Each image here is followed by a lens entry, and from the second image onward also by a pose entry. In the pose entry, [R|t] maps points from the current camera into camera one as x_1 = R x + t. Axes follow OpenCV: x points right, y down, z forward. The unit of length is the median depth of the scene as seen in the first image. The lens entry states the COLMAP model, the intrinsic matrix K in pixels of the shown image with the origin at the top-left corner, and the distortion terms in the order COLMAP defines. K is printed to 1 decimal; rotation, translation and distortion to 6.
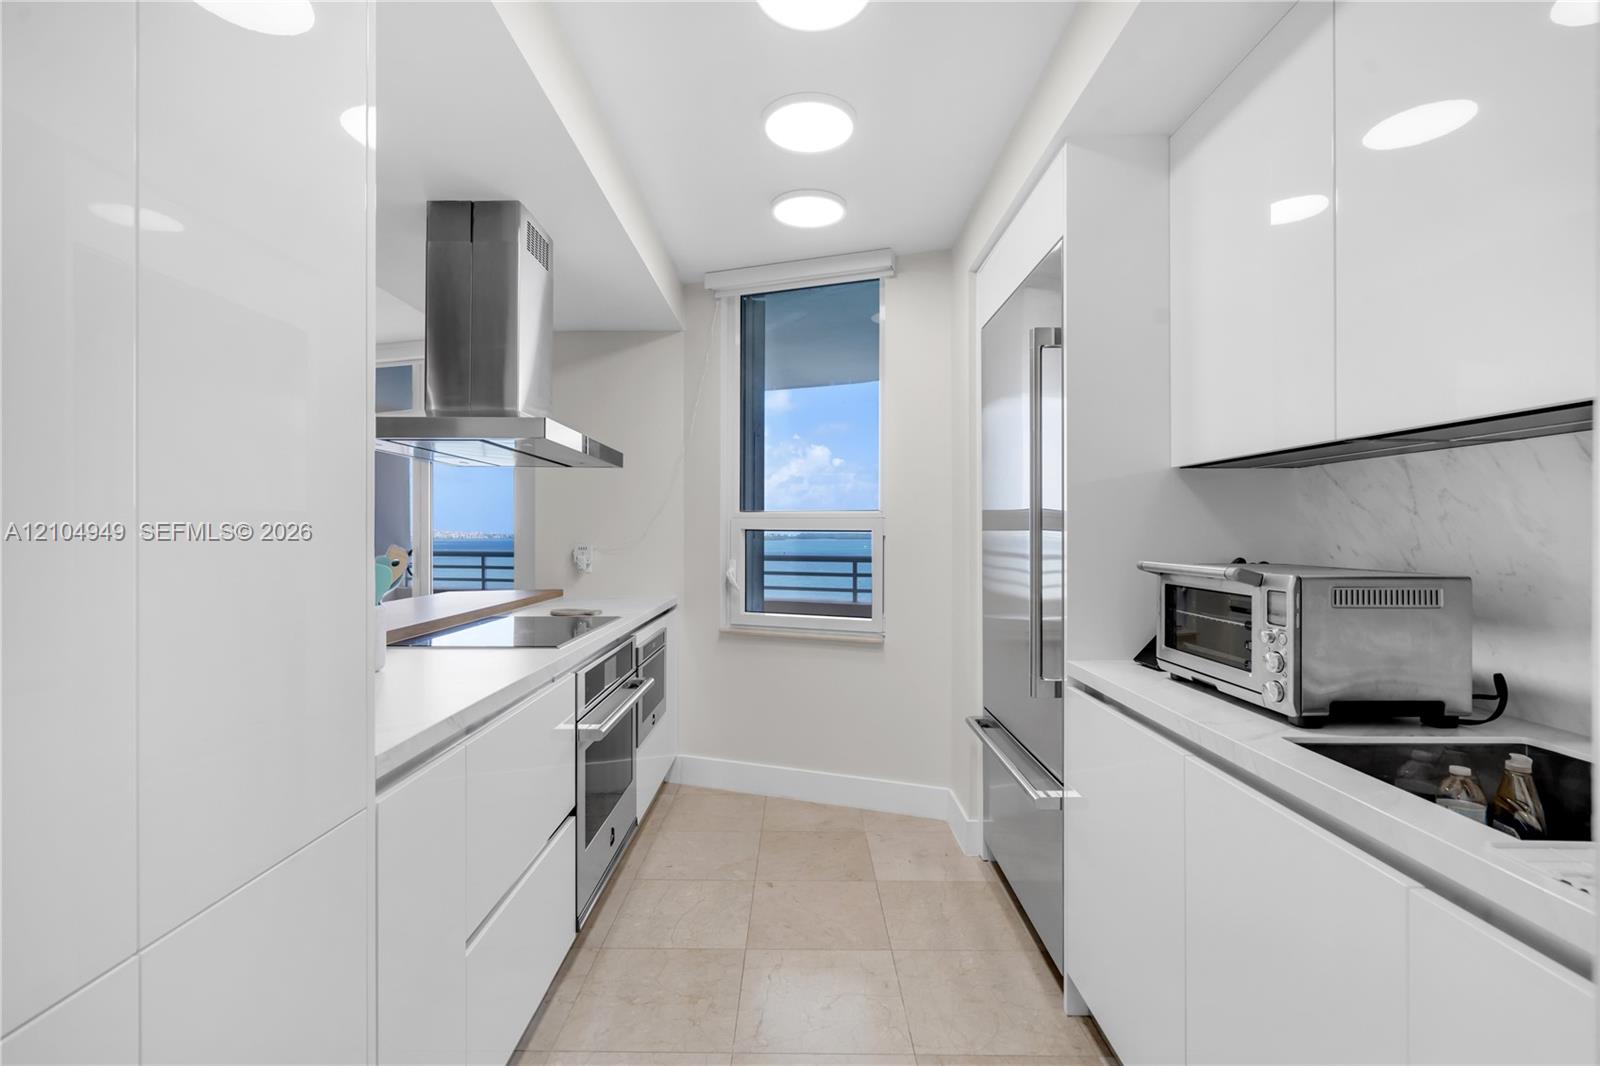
lens RADIAL K [[720.3, 0, 798.3], [0, 720.3, 537.6], [0, 0, 1]] dist [-0.000012, 0.000037]
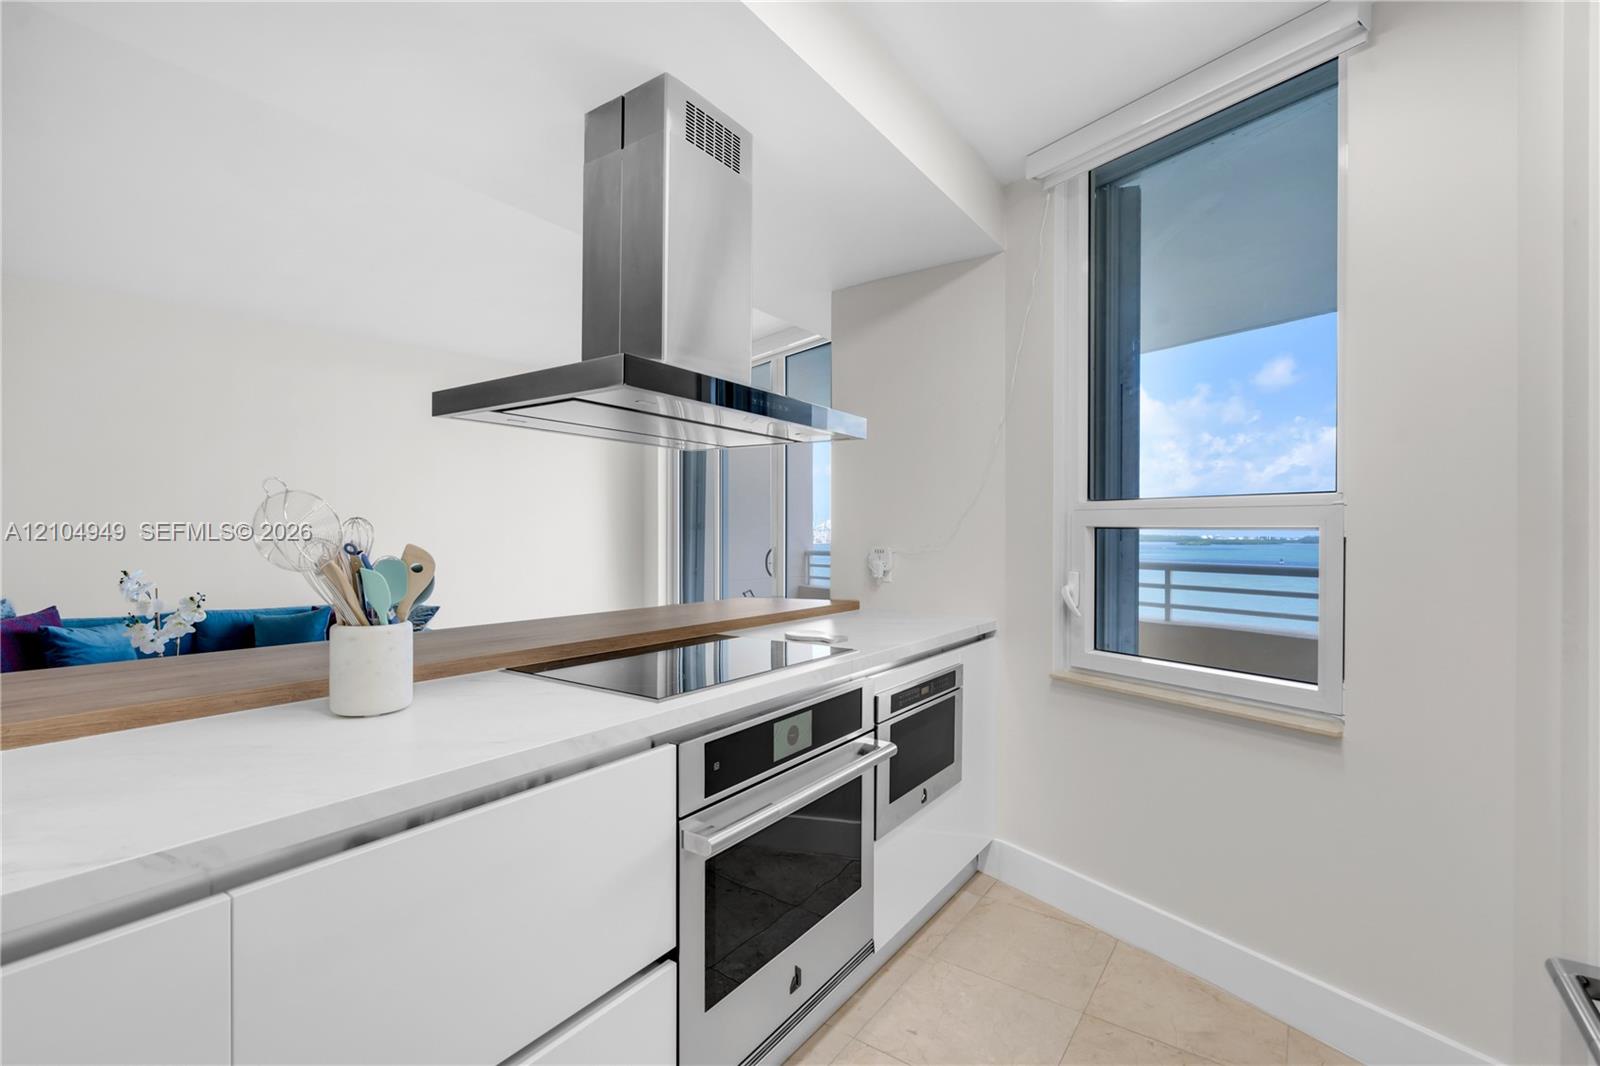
lens RADIAL K [[720.3, 0, 798.3], [0, 720.3, 537.6], [0, 0, 1]] dist [-0.000012, 0.000037]
pose [[0.817750, 0.006234, -0.575539, 0.089210], [-0.007489, 0.999972, 0.000191, 0.000193], [0.575524, 0.004154, 0.817774, 0.303992]]
